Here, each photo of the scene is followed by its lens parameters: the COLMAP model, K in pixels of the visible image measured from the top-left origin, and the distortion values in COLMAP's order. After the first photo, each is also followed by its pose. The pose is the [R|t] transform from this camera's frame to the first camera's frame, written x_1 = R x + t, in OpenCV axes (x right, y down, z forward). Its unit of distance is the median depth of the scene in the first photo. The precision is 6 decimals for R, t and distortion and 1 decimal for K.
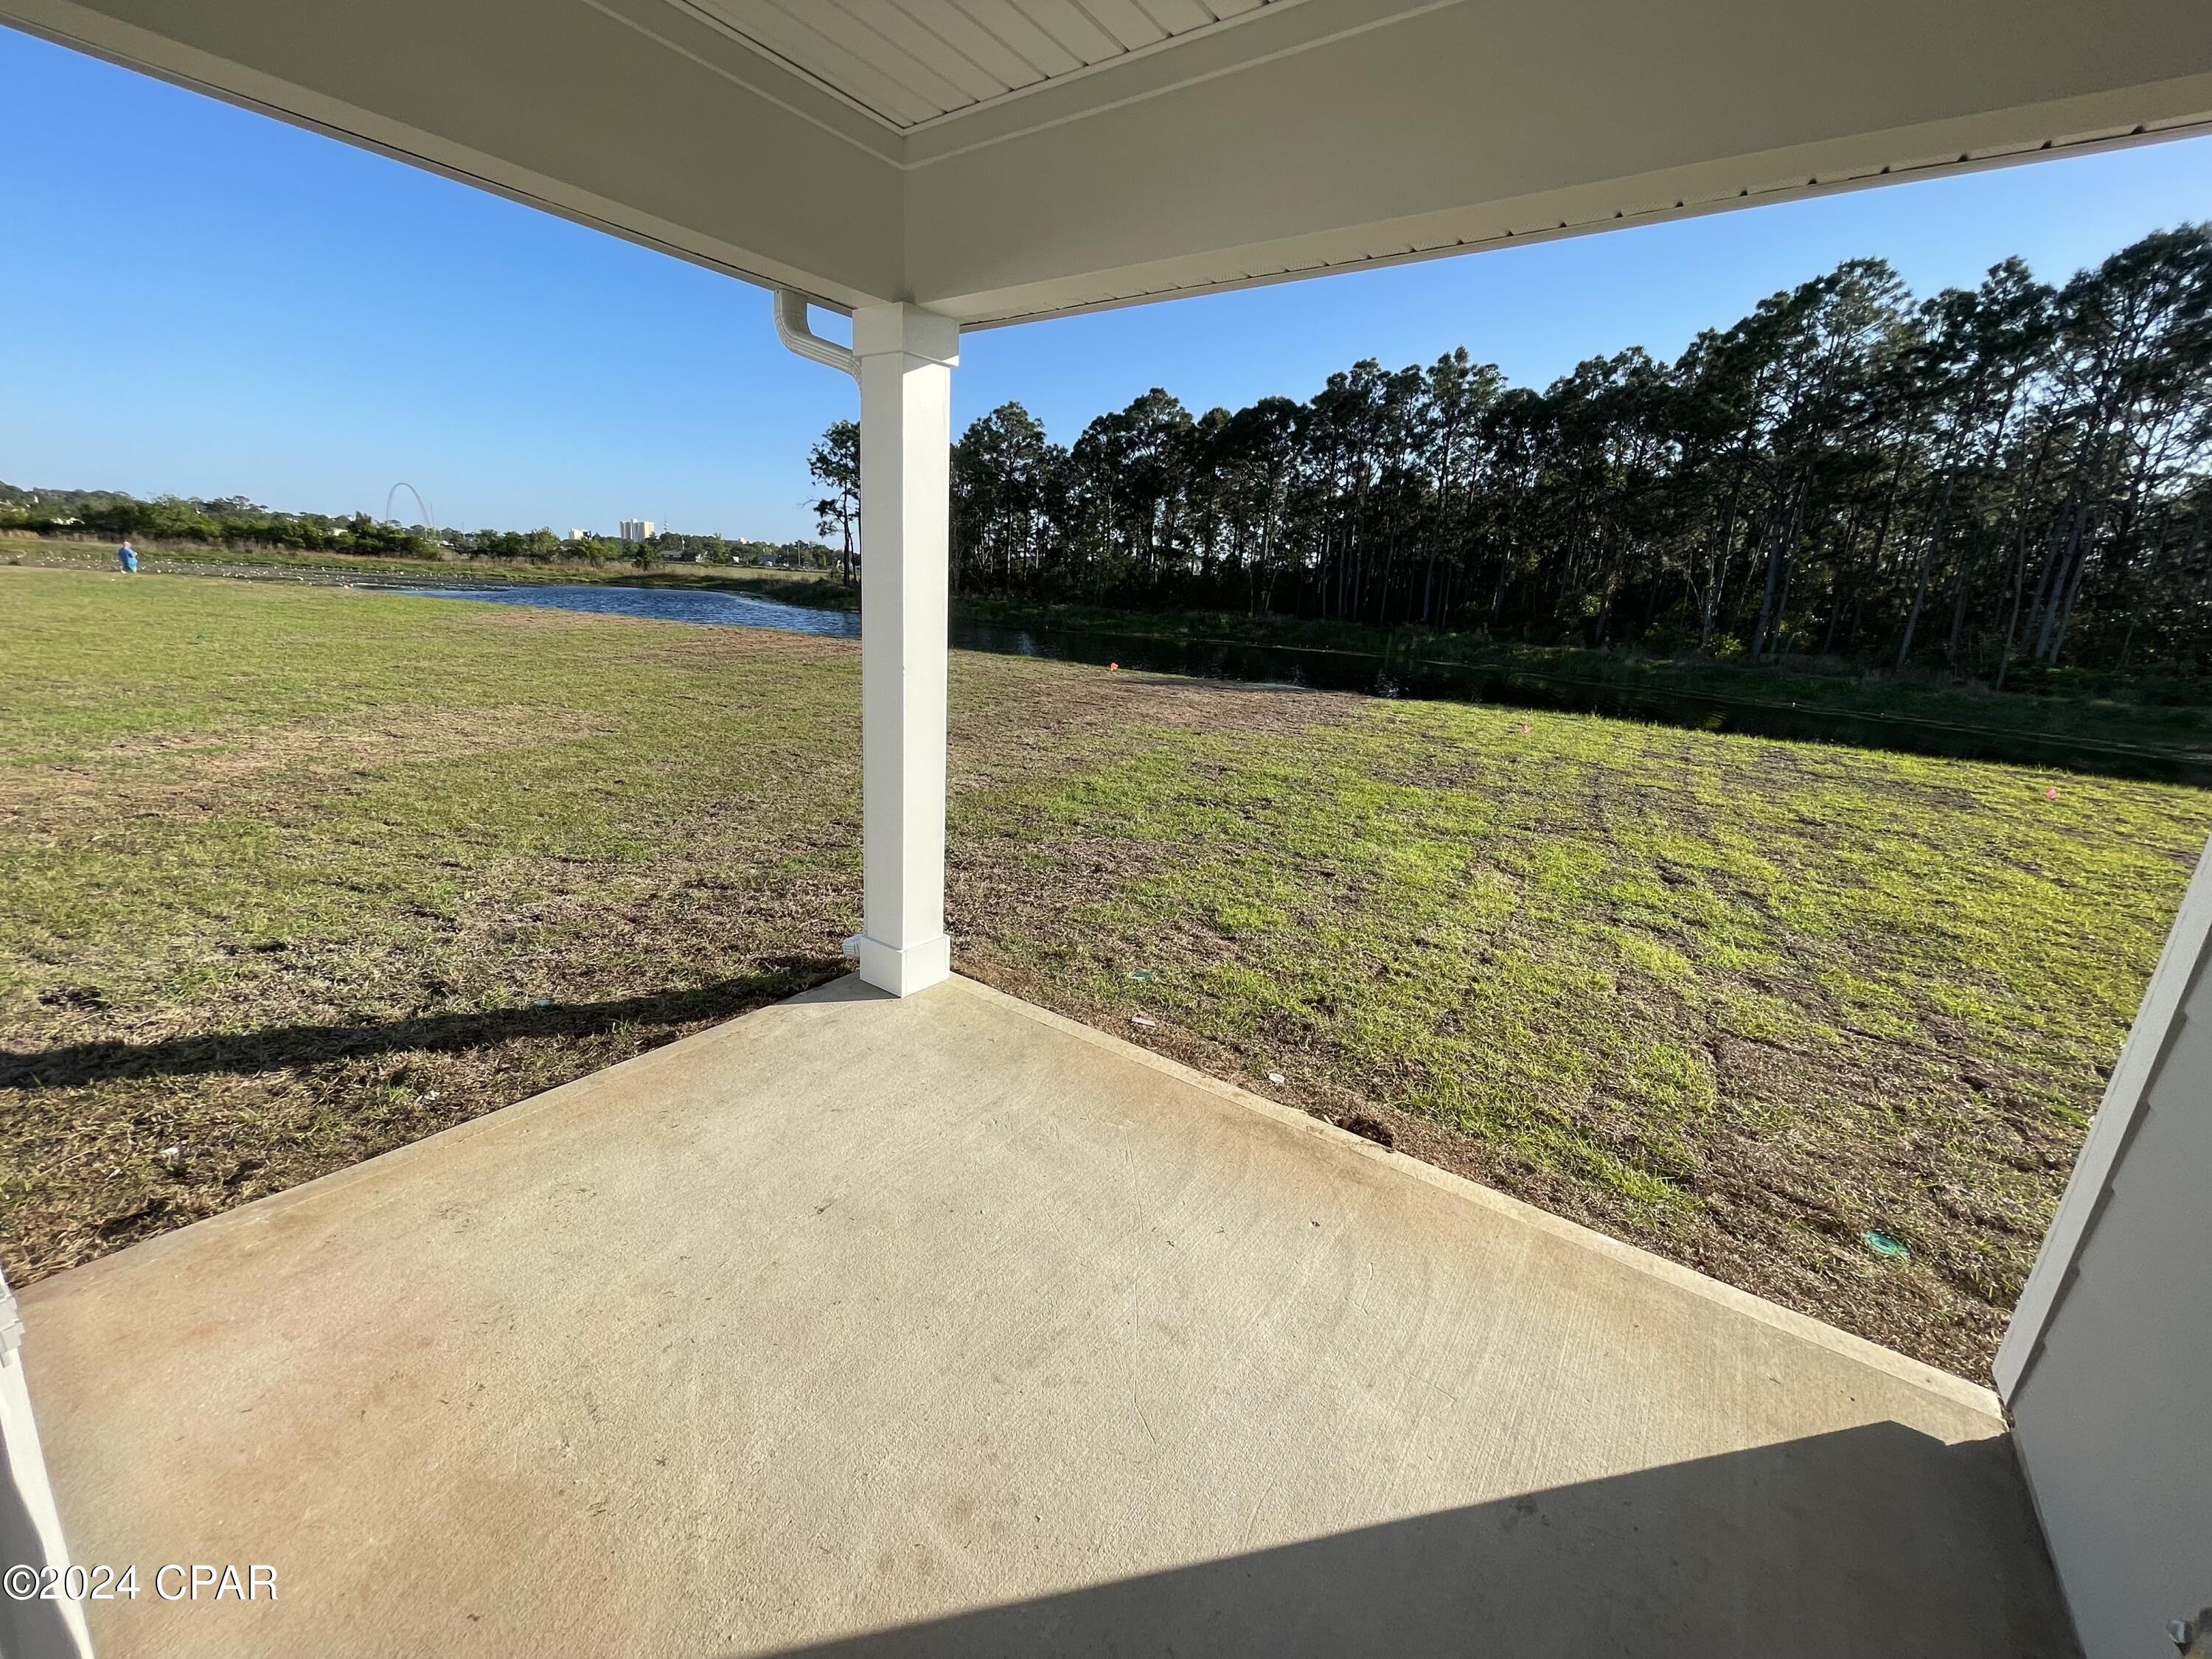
lens RADIAL K [[897.6, 0, 1098.1], [0, 897.6, 827.1], [0, 0, 1]] dist [-0.005297, 0.001176]
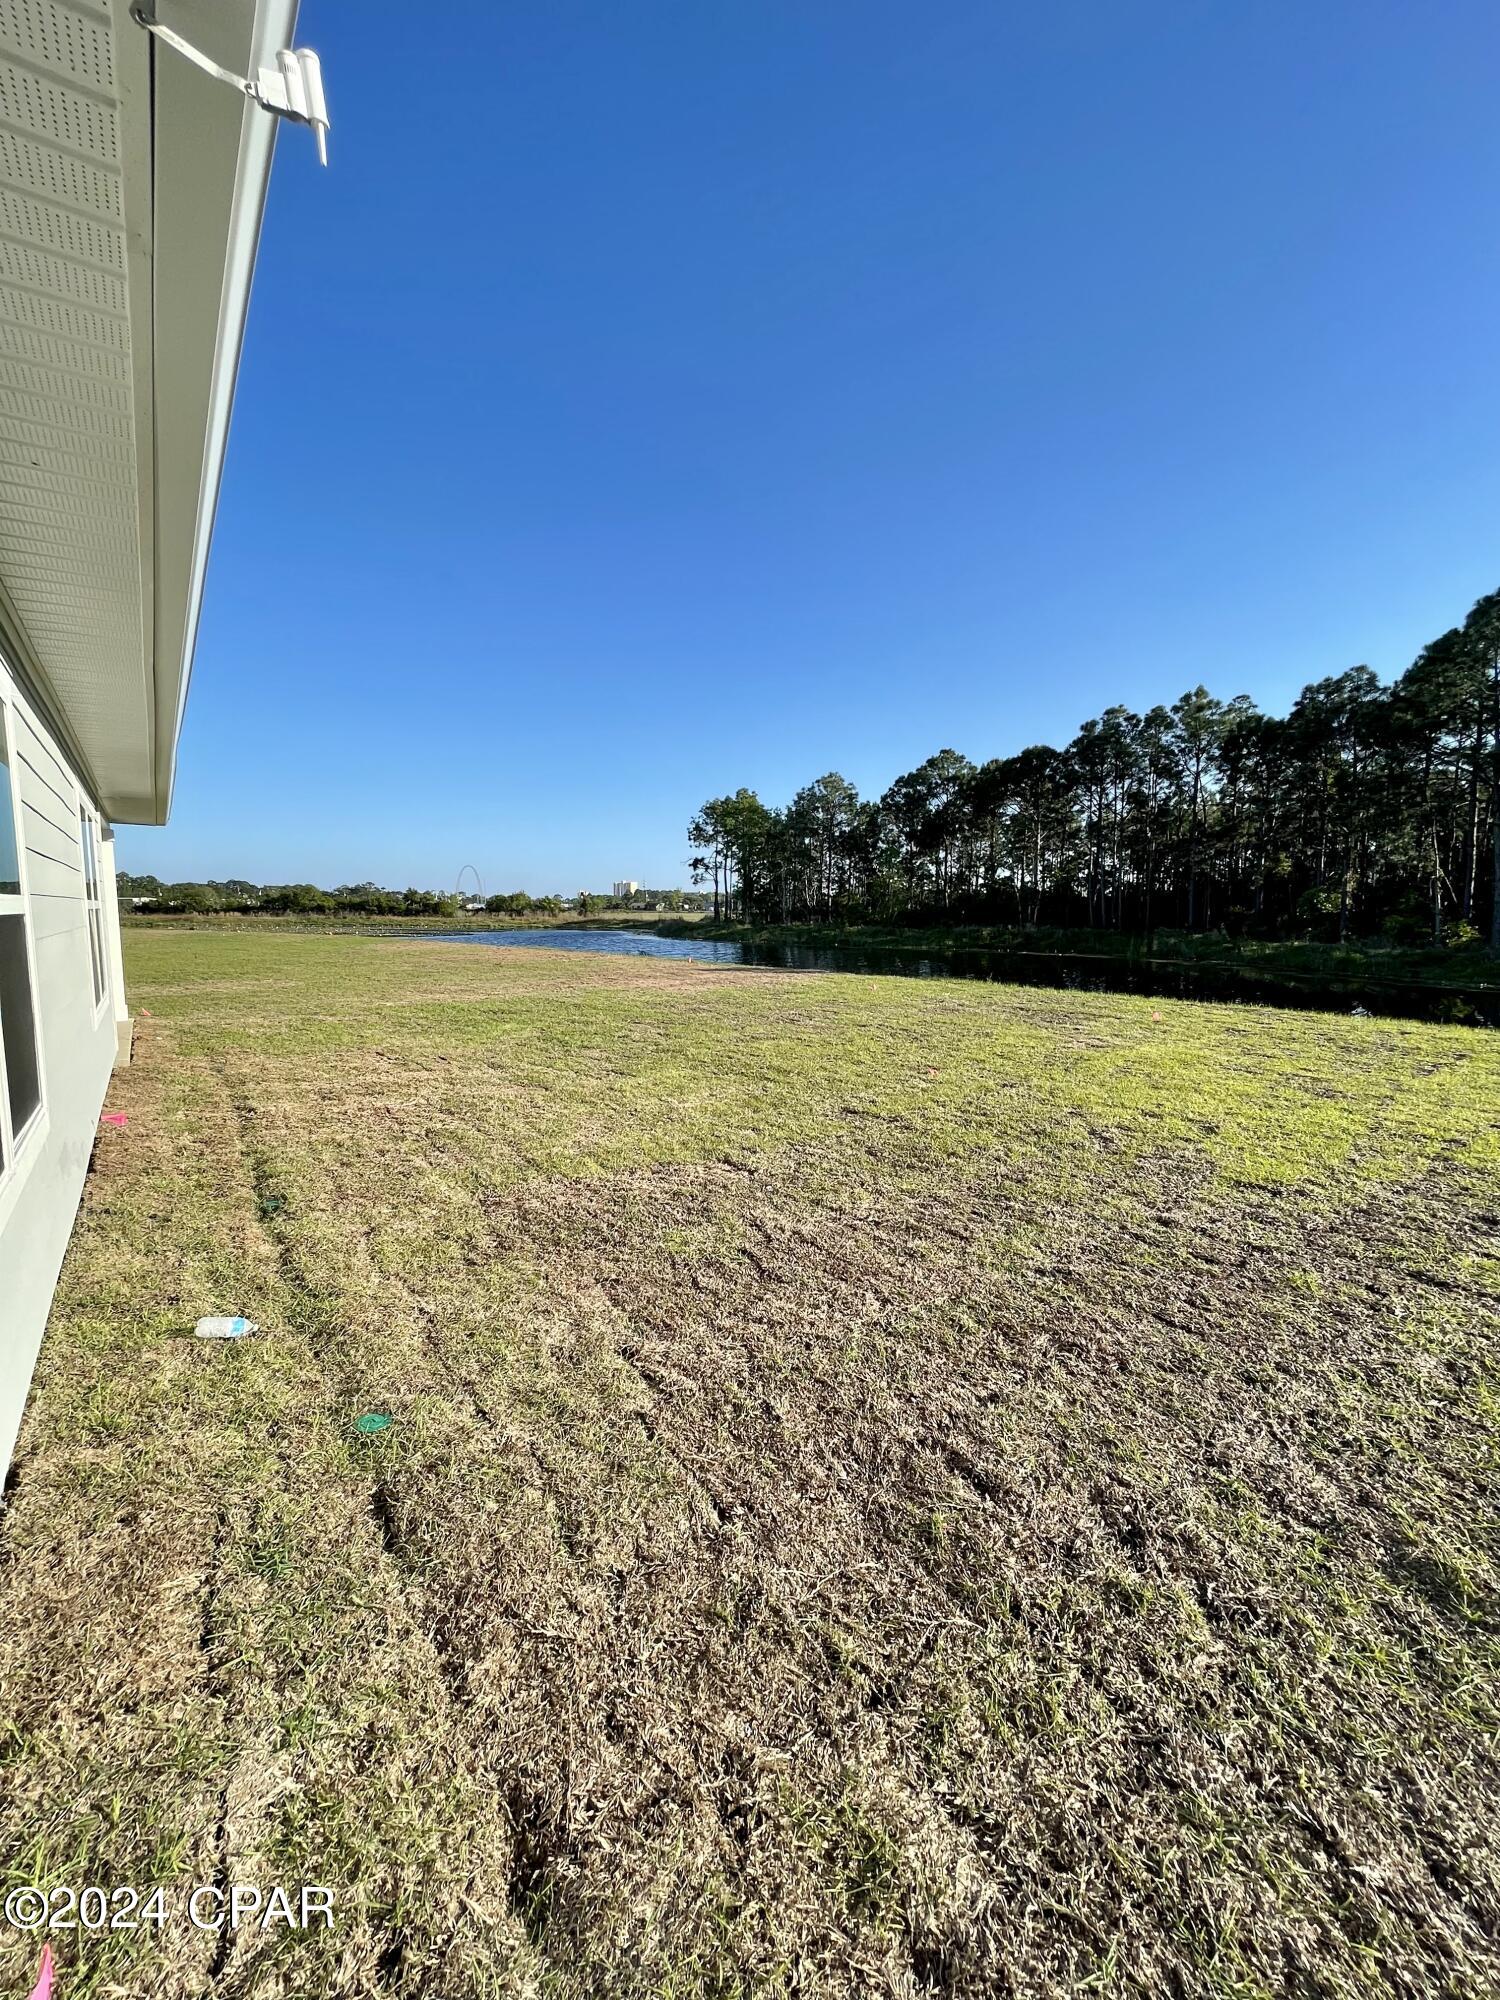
lens RADIAL K [[846.5, 0, 745.2], [0, 846.5, 1003.1], [0, 0, 1]] dist [0.003148, 0.000275]
pose [[0.942433, -0.015718, -0.334025, 0.232375], [-0.039850, 0.986497, -0.158856, 0.050556], [0.332012, 0.163022, 0.929081, -0.118752]]
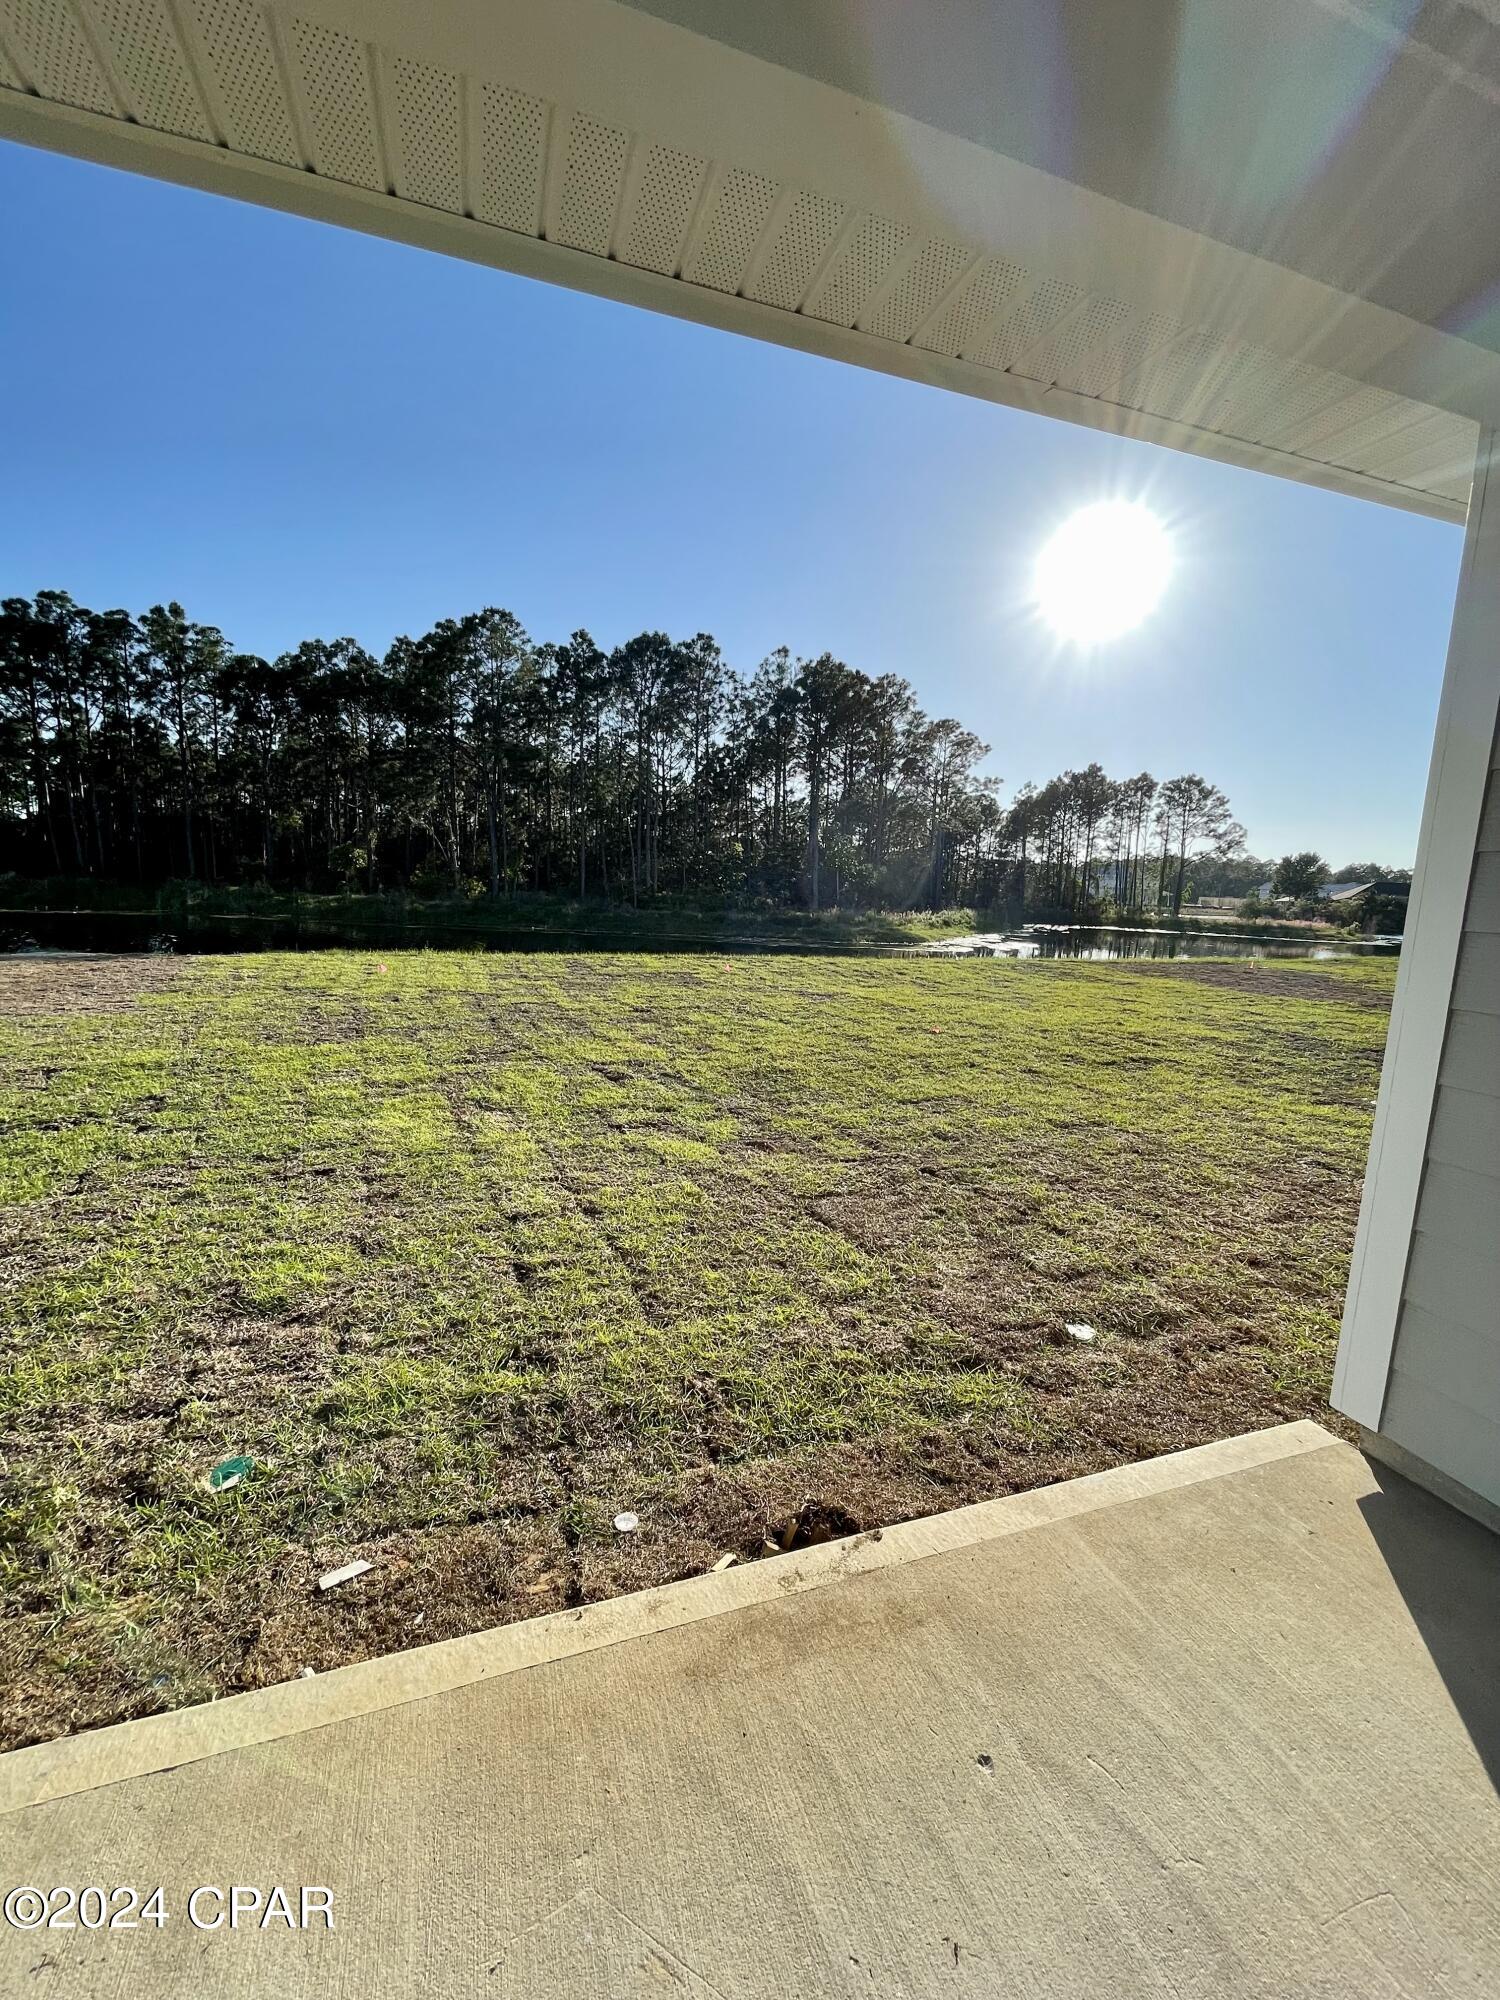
lens RADIAL K [[811.6, 0, 763.2], [0, 811.6, 996.0], [0, 0, 1]] dist [-0.005297, 0.001176]
pose [[0.572576, -0.148018, 0.806380, -0.006954], [0.208700, 0.977481, 0.031236, -0.003750], [-0.792844, 0.150407, 0.590573, 0.024095]]
